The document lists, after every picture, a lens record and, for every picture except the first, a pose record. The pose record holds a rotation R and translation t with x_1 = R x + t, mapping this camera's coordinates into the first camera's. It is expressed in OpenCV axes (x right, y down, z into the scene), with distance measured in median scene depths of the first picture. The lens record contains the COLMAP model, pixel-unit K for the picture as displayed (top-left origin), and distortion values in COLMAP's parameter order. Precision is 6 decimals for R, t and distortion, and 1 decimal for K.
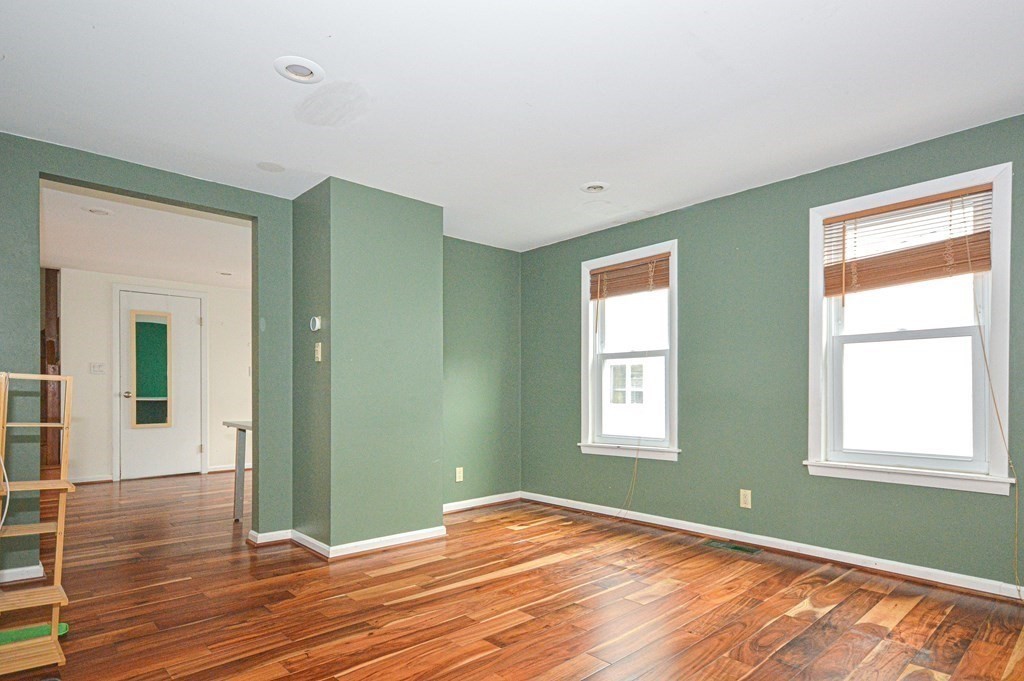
lens RADIAL K [[588.6, 0, 502.3], [0, 588.6, 392.3], [0, 0, 1]] dist [0.019319, -0.000635]
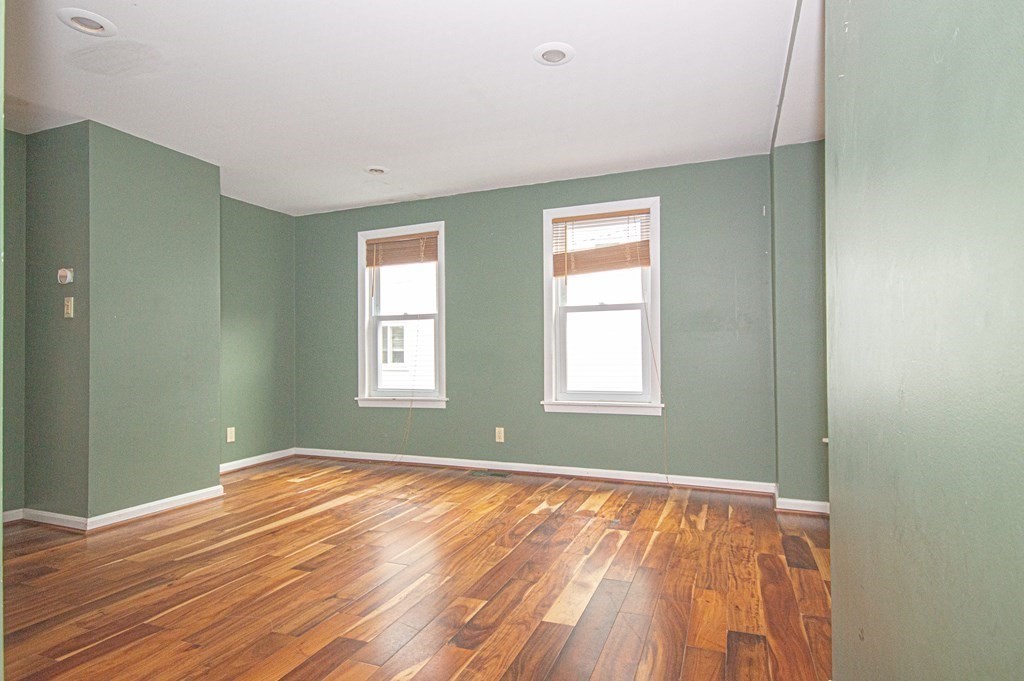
lens RADIAL K [[588.6, 0, 512.8], [0, 588.6, 342.0], [0, 0, 1]] dist [0.019319, -0.000635]
pose [[0.906088, 0.001571, 0.423087, -0.098957], [0.007408, 0.999781, -0.019578, 0.010265], [-0.423025, 0.020873, 0.905877, -0.157325]]
